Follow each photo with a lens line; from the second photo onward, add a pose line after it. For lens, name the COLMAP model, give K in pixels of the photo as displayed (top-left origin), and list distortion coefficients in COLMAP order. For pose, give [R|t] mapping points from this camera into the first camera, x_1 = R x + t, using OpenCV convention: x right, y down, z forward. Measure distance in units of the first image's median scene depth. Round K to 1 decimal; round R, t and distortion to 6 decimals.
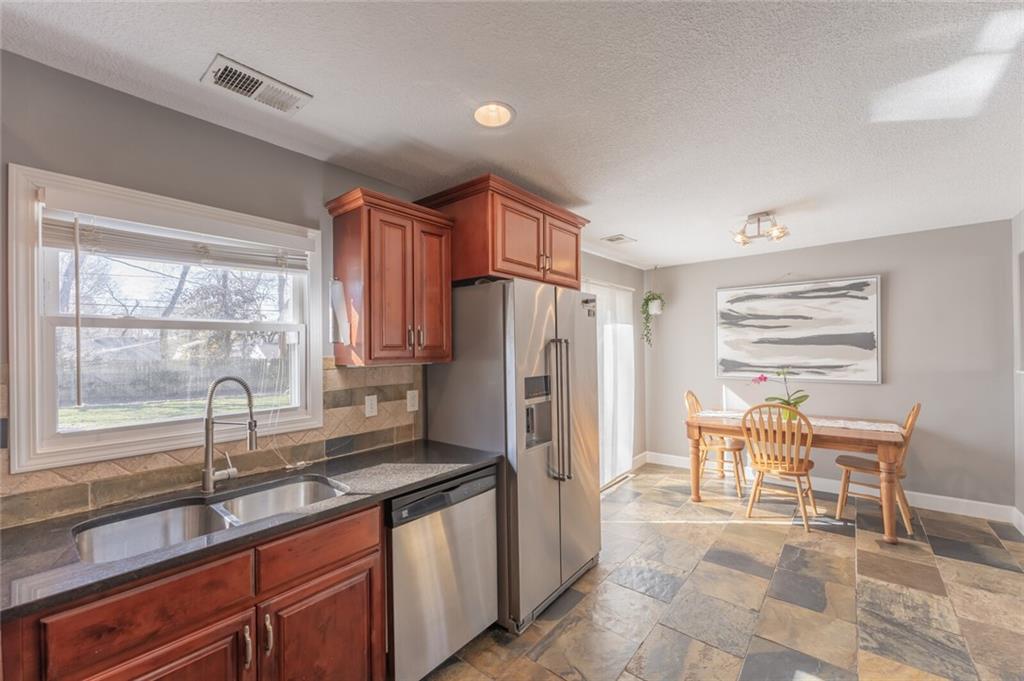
lens RADIAL K [[412.4, 0, 515.6], [0, 412.4, 346.9], [0, 0, 1]] dist [0.000131, -0.000002]
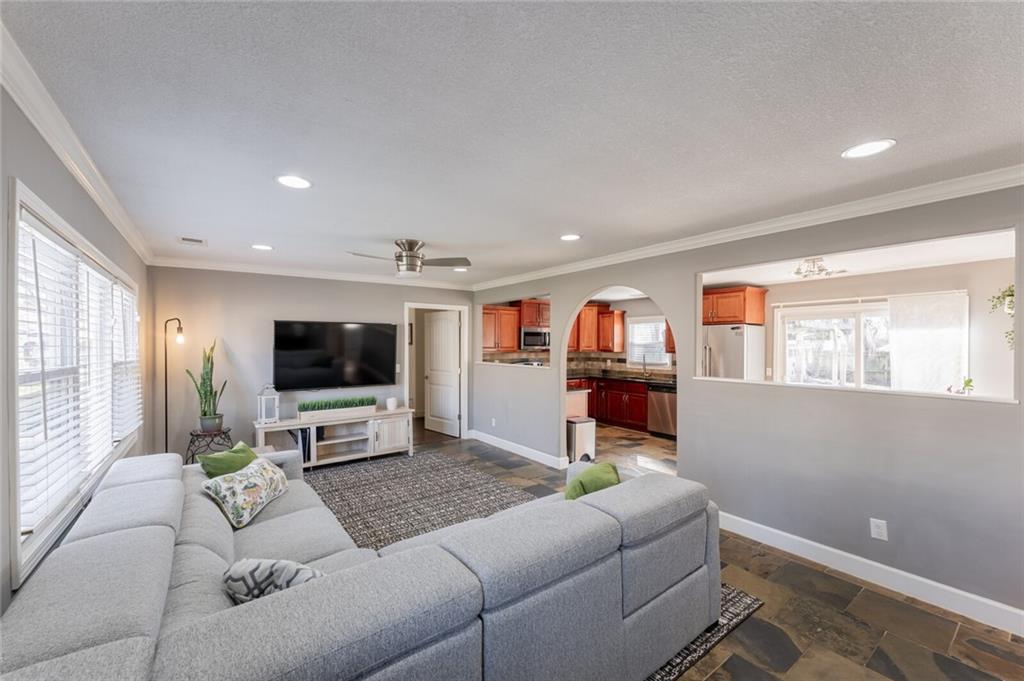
lens RADIAL K [[412.4, 0, 515.6], [0, 412.4, 346.9], [0, 0, 1]] dist [0.000131, -0.000002]
pose [[-0.235959, 0.016260, -0.971627, 1.756426], [0.004658, 0.999867, 0.015602, -0.037453], [0.971752, -0.000844, -0.236004, 0.283188]]
